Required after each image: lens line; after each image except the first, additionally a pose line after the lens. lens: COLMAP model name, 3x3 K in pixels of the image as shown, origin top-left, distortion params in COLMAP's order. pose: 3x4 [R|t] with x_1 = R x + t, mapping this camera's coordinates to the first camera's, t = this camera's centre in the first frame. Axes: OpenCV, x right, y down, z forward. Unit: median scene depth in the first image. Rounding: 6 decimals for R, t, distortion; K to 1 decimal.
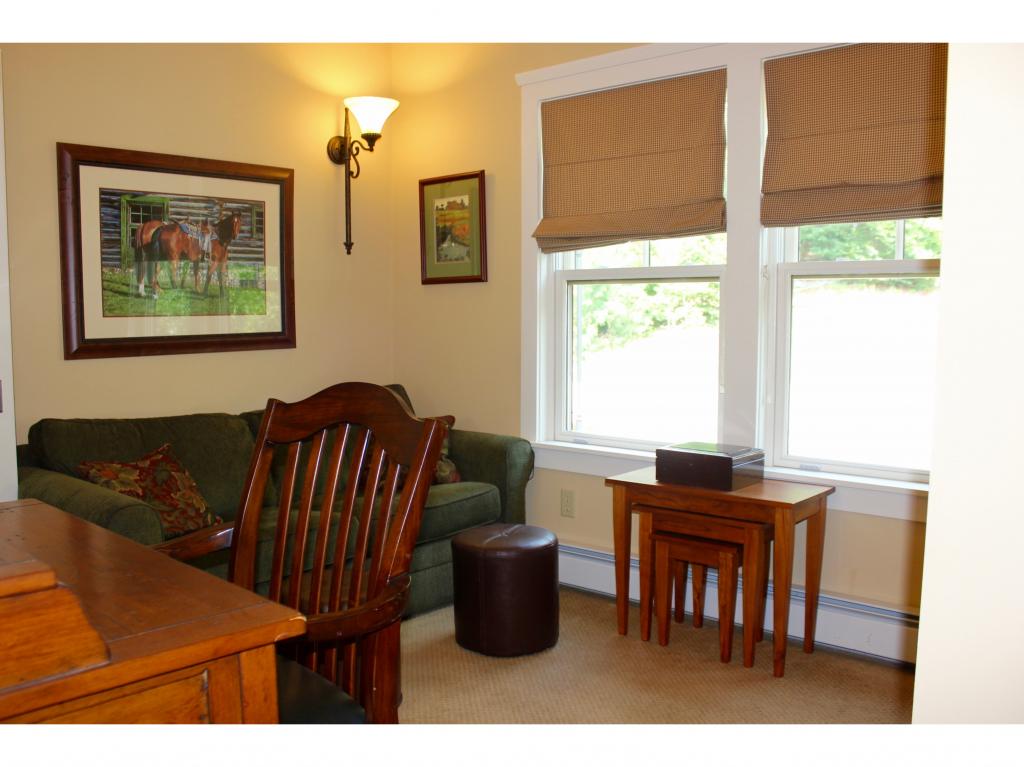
lens RADIAL K [[849.6, 0, 499.4], [0, 849.6, 387.7], [0, 0, 1]] dist [-0.171907, 0.160414]
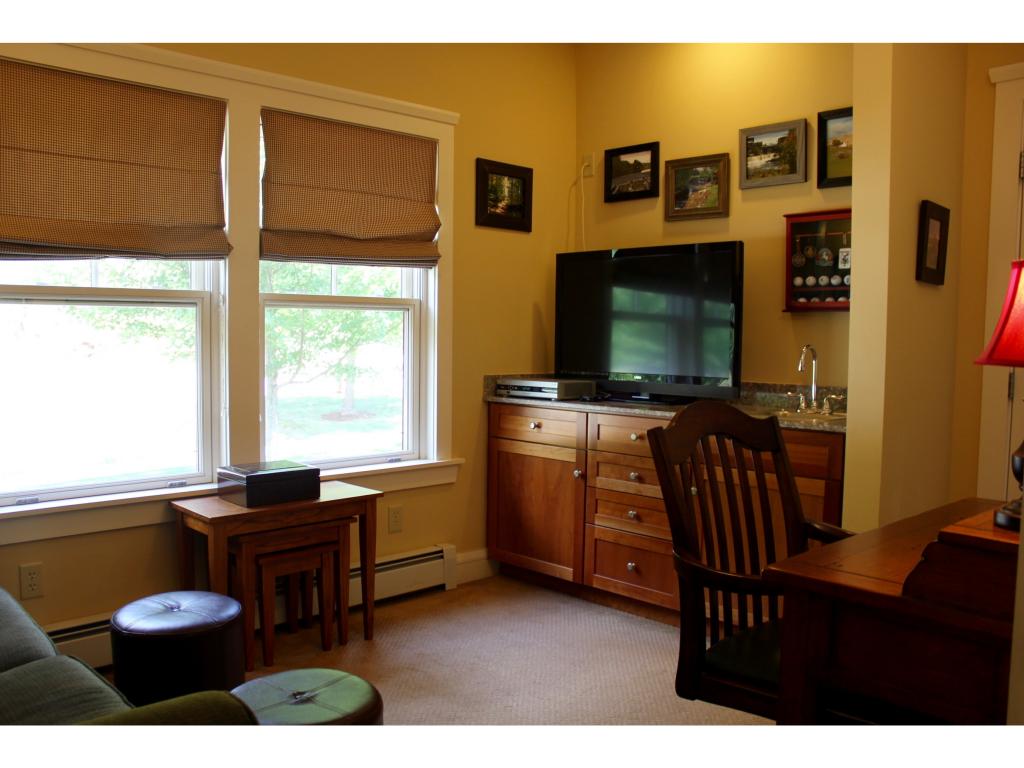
lens RADIAL K [[849.6, 0, 499.4], [0, 849.6, 388.2], [0, 0, 1]] dist [-0.171907, 0.160414]
pose [[0.106208, -0.063267, 0.992329, -0.738847], [0.080227, 0.995265, 0.054868, -0.058829], [-0.991102, 0.073784, 0.110781, 0.573132]]
